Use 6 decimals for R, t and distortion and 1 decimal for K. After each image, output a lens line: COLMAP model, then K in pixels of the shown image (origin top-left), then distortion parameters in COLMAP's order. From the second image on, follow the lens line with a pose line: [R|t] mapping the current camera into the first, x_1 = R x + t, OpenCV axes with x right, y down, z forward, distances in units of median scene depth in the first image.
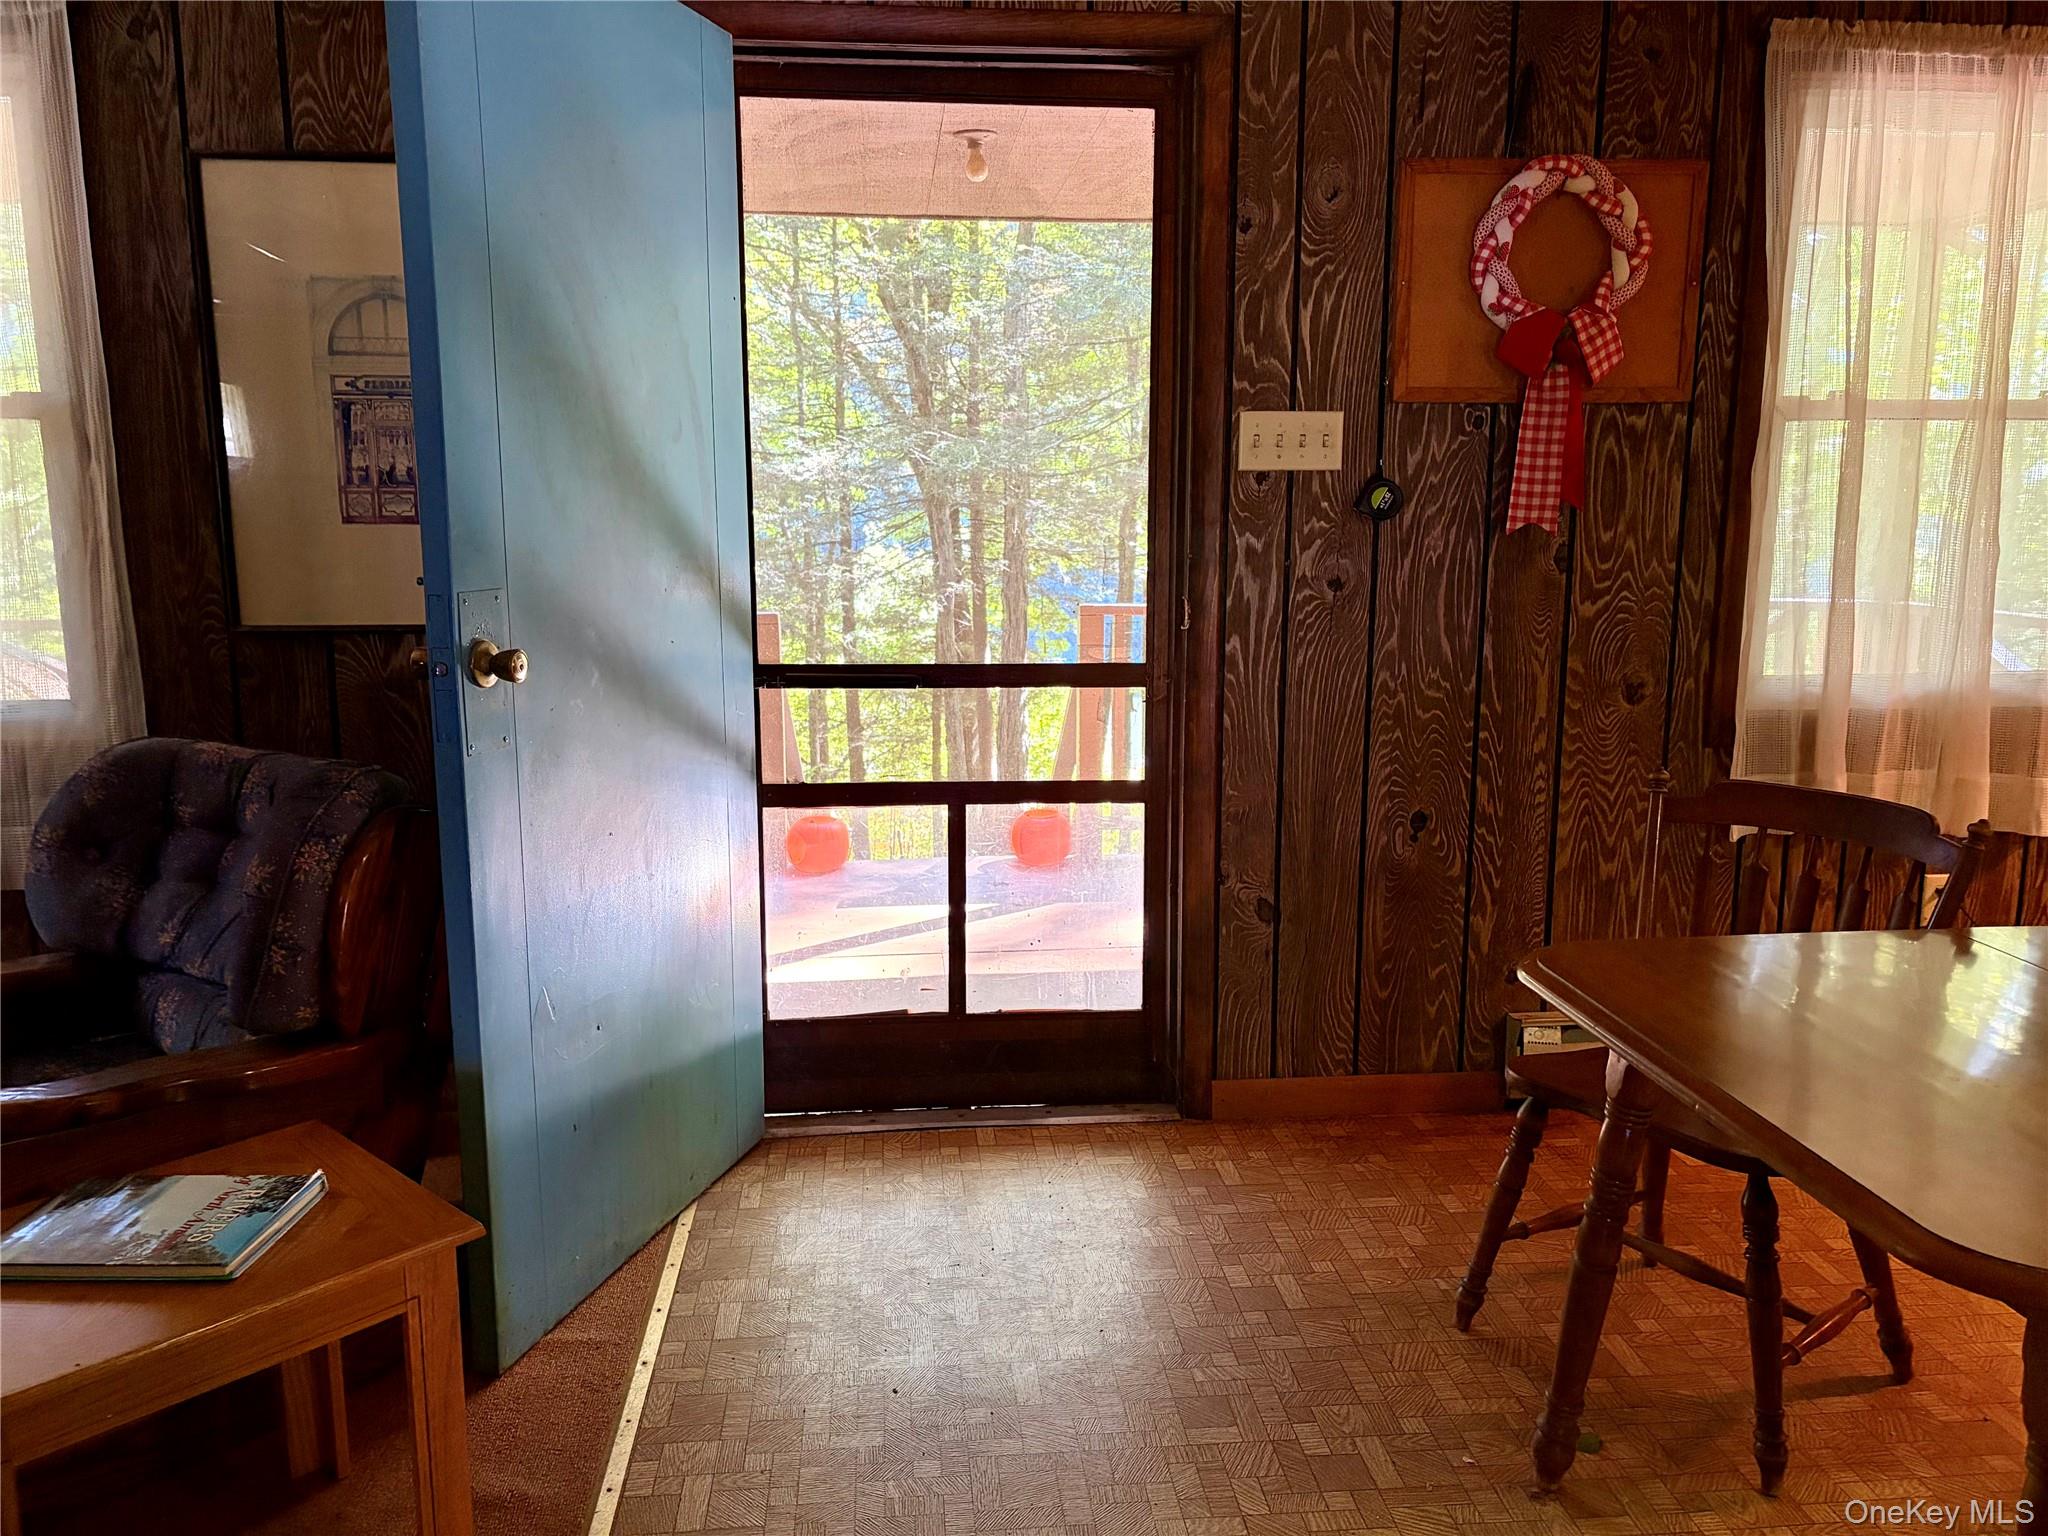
lens RADIAL K [[1545.7, 0, 1026.8], [0, 1545.7, 761.6], [0, 0, 1]] dist [0.046152, -0.043978]
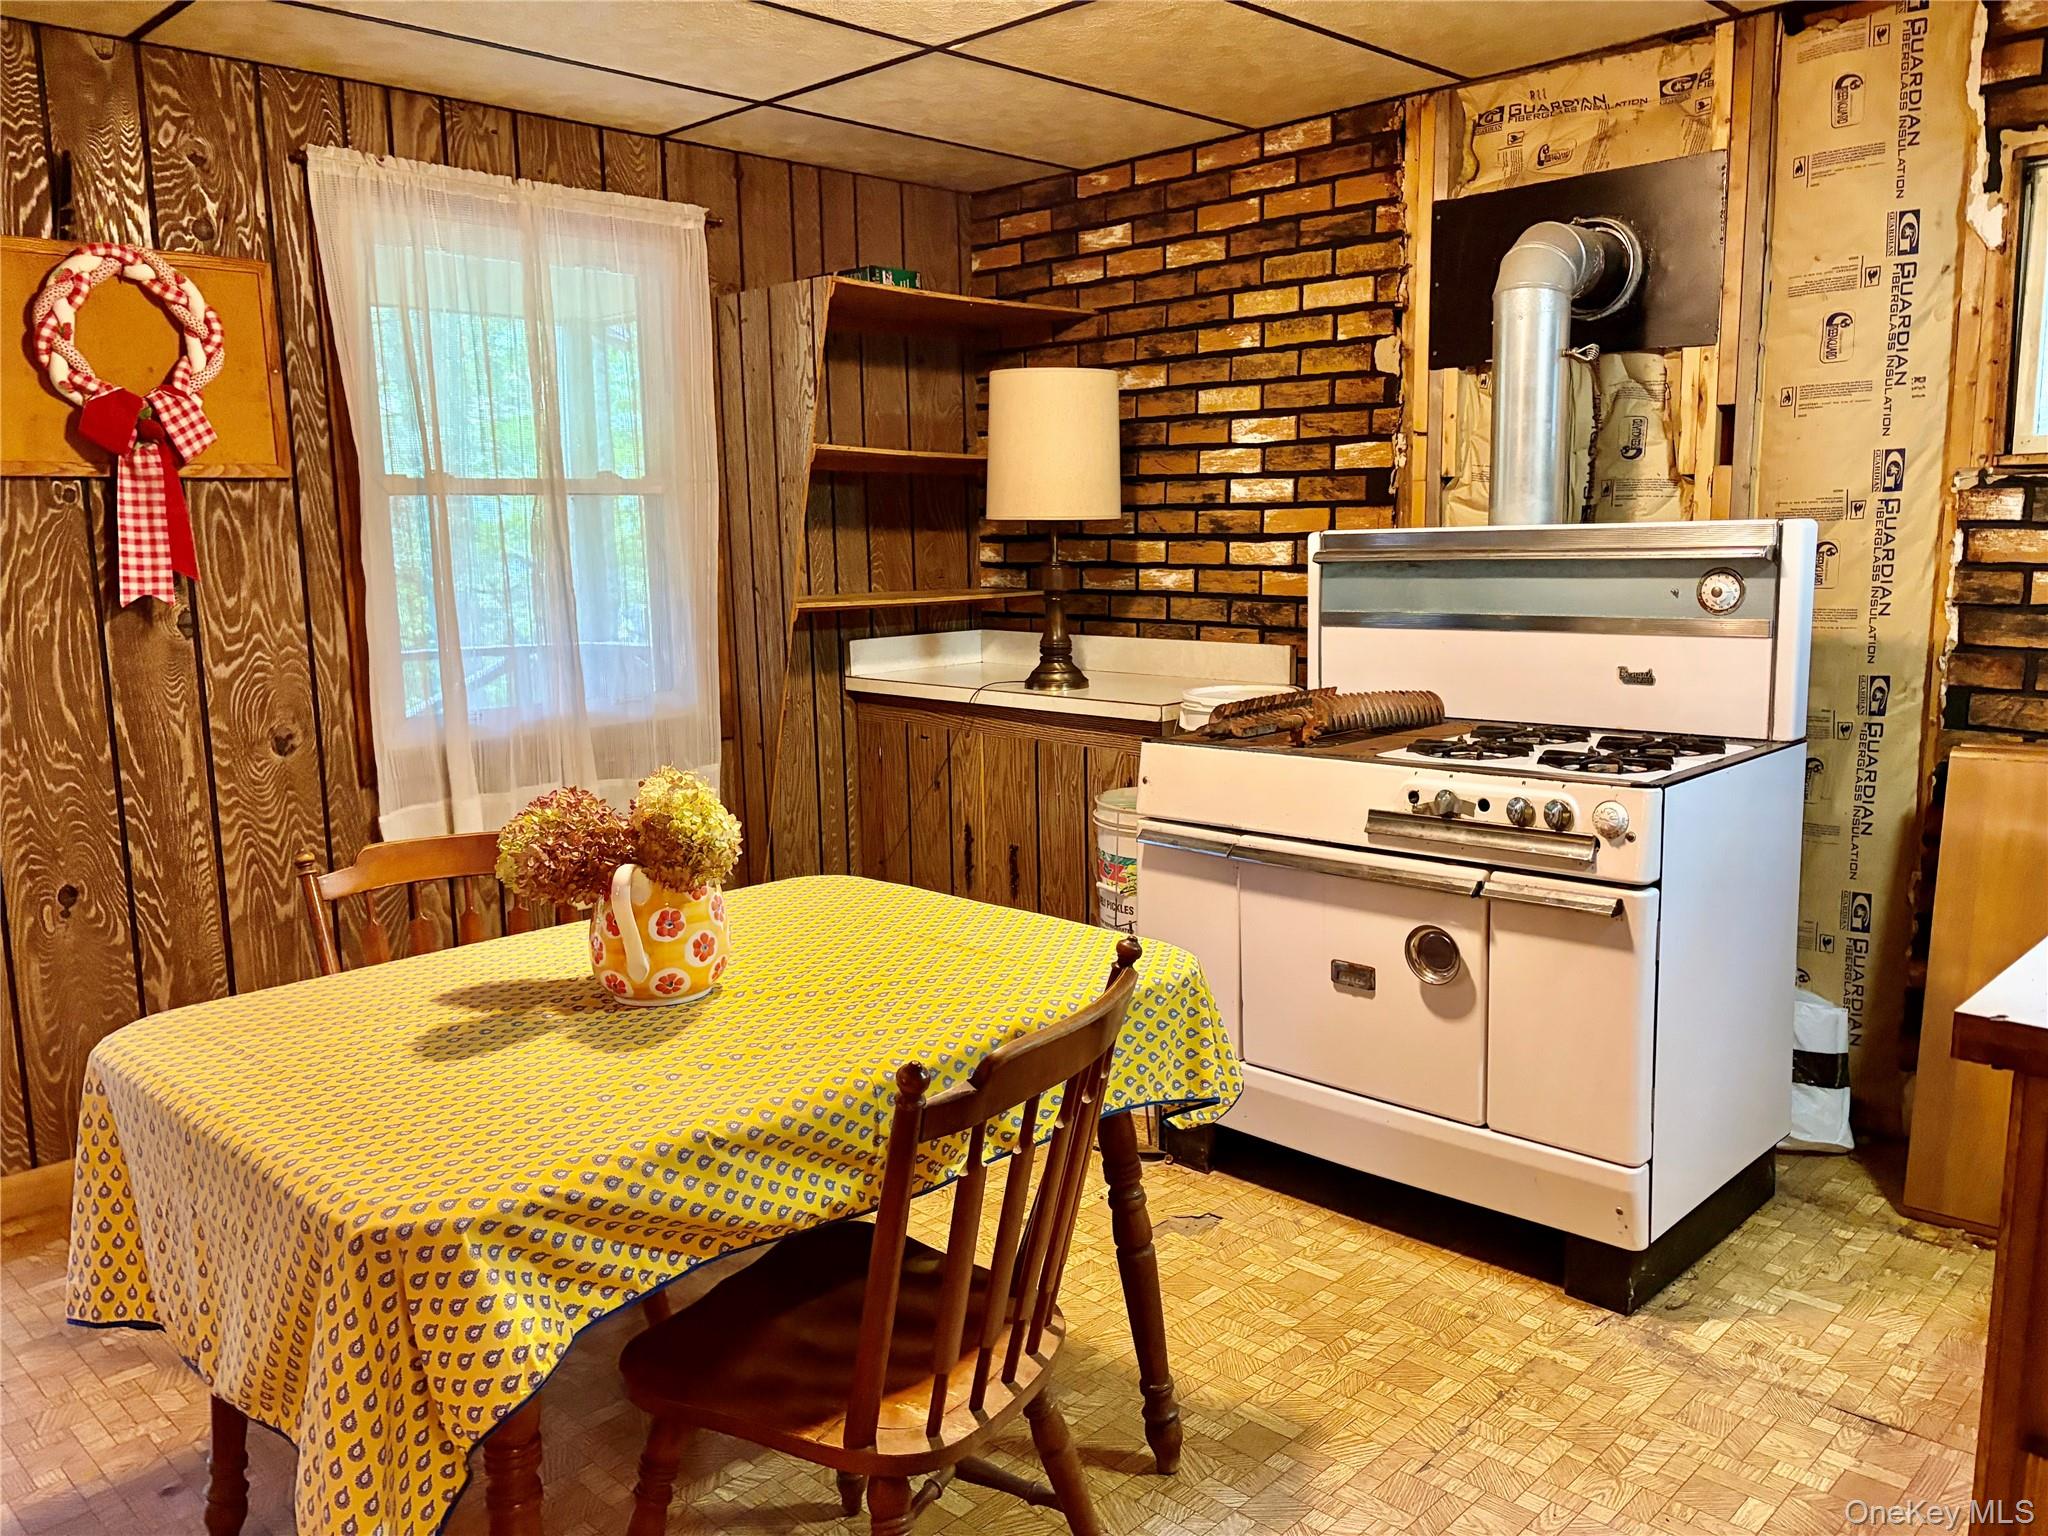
lens RADIAL K [[1545.7, 0, 1036.3], [0, 1545.7, 767.0], [0, 0, 1]] dist [0.046152, -0.043978]
pose [[0.756547, -0.113613, 0.643995, 0.094793], [0.130448, 0.991219, 0.021623, 0.017202], [-0.640796, 0.067649, 0.764724, -0.173396]]
